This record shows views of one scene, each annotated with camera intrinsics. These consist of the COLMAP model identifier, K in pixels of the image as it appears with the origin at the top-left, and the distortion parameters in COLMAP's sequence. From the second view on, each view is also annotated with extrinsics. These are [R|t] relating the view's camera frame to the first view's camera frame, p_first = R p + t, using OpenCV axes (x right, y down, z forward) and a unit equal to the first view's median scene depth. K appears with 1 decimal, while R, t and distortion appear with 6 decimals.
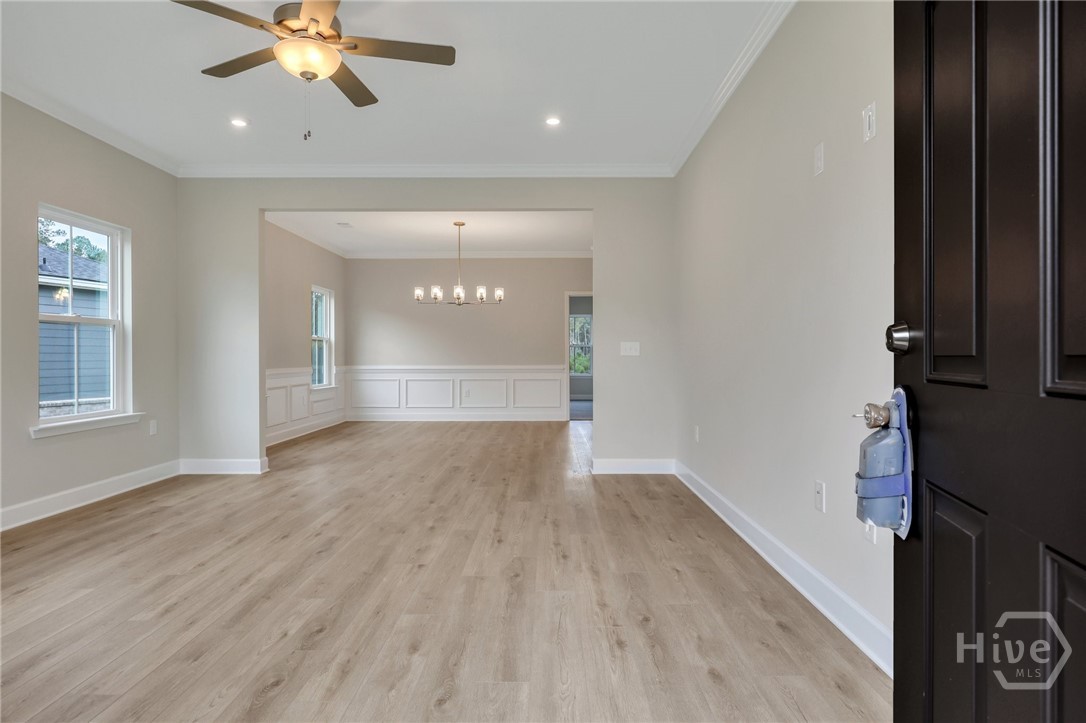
lens RADIAL K [[597.8, 0, 543.0], [0, 597.8, 361.5], [0, 0, 1]] dist [-0.011831, 0.000531]
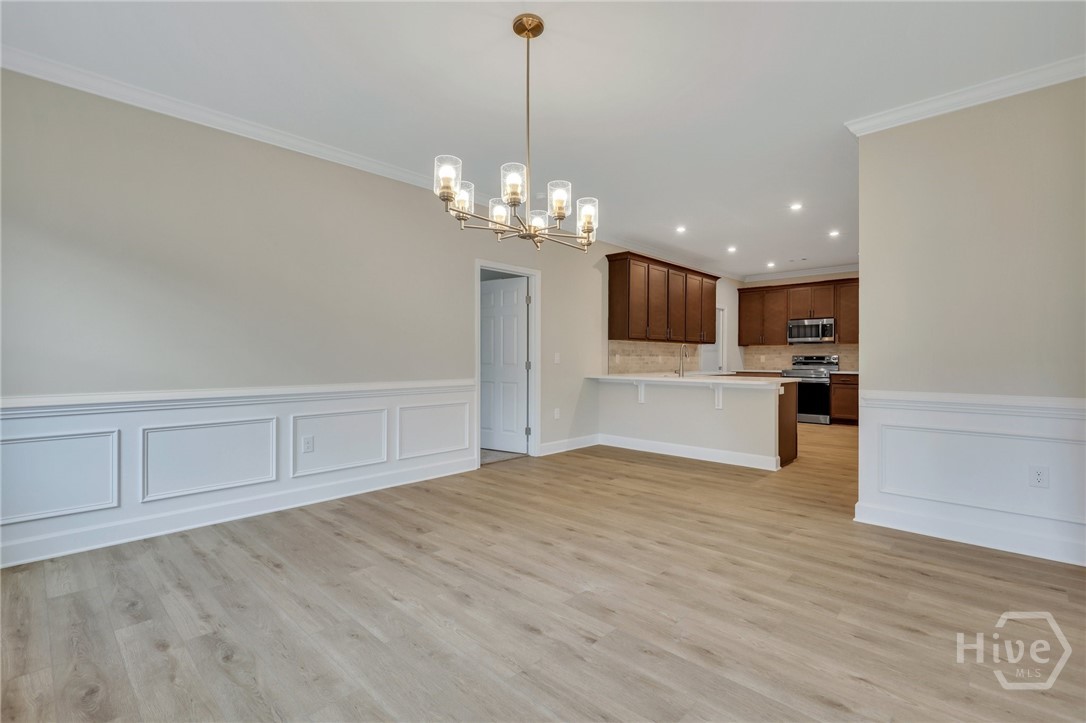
lens RADIAL K [[493.6, 0, 542.8], [0, 493.6, 358.4], [0, 0, 1]] dist [0.001882, -0.000189]
pose [[0.689398, 0.002810, 0.724377, -0.816440], [0.004231, 0.999960, -0.007905, -0.031217], [-0.724371, 0.008514, 0.689358, 1.739260]]
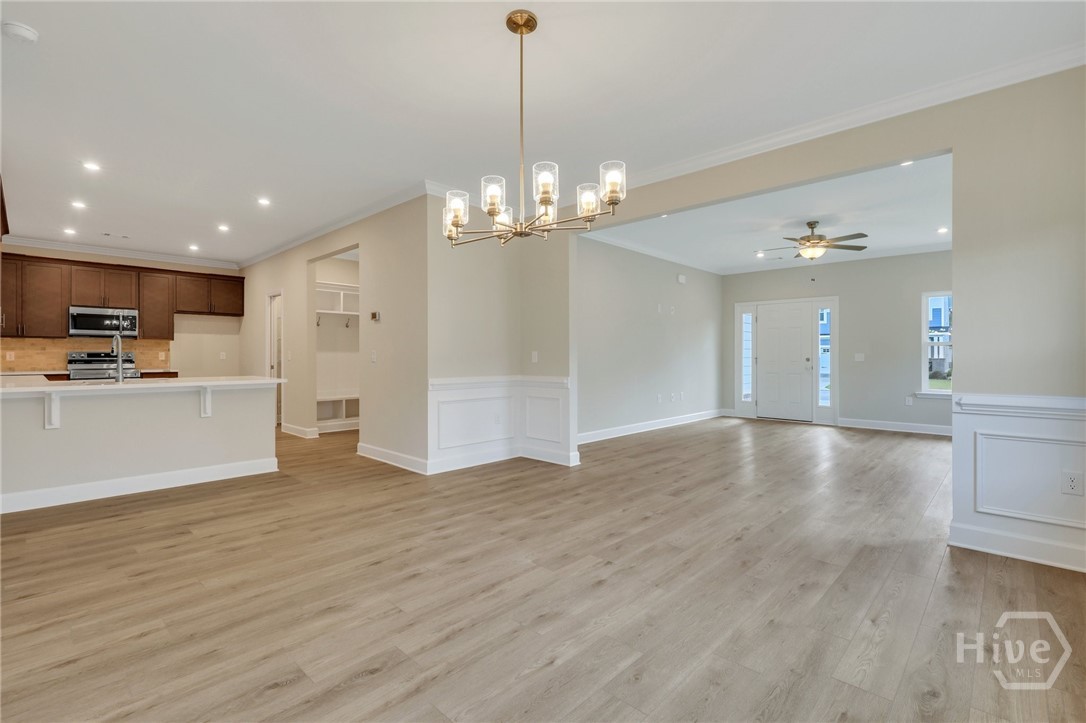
lens RADIAL K [[493.6, 0, 542.8], [0, 493.6, 358.4], [0, 0, 1]] dist [0.001882, -0.000189]
pose [[-0.722577, -0.001660, 0.691289, -0.825119], [0.007685, 0.999916, 0.010435, -0.041055], [-0.691248, 0.012852, -0.722503, 2.739553]]
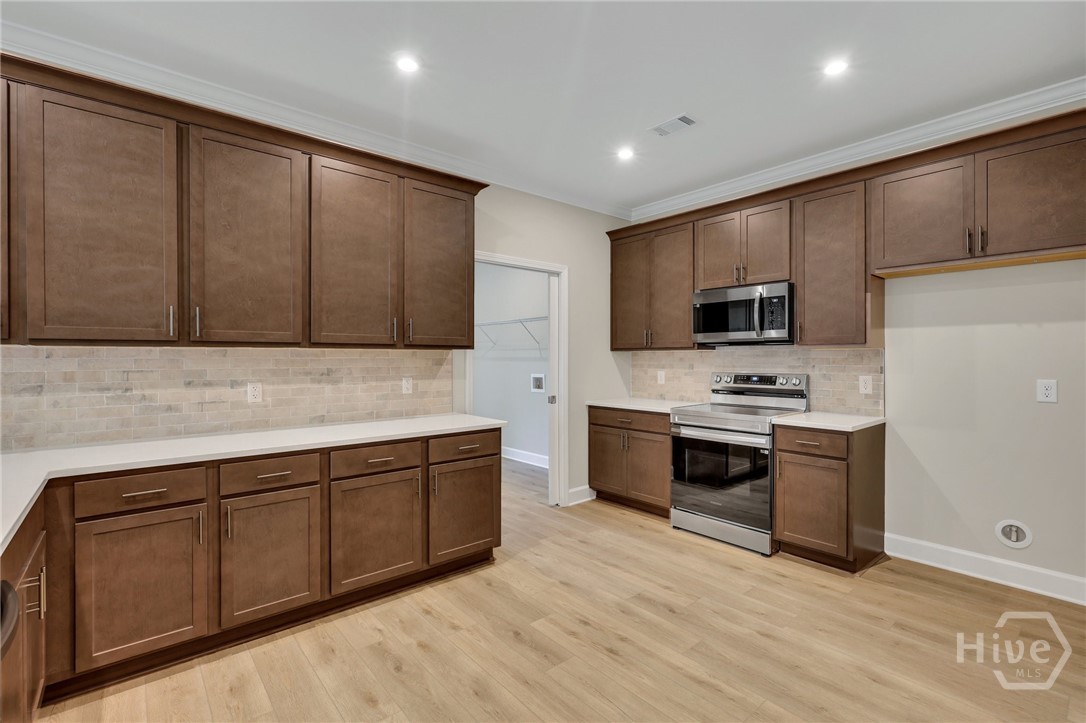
lens RADIAL K [[493.6, 0, 542.8], [0, 493.6, 358.4], [0, 0, 1]] dist [0.001882, -0.000189]
pose [[0.762406, -0.001485, 0.647098, 0.992204], [0.006952, 0.999958, -0.005896, -0.092428], [-0.647062, 0.008994, 0.762384, 1.957961]]
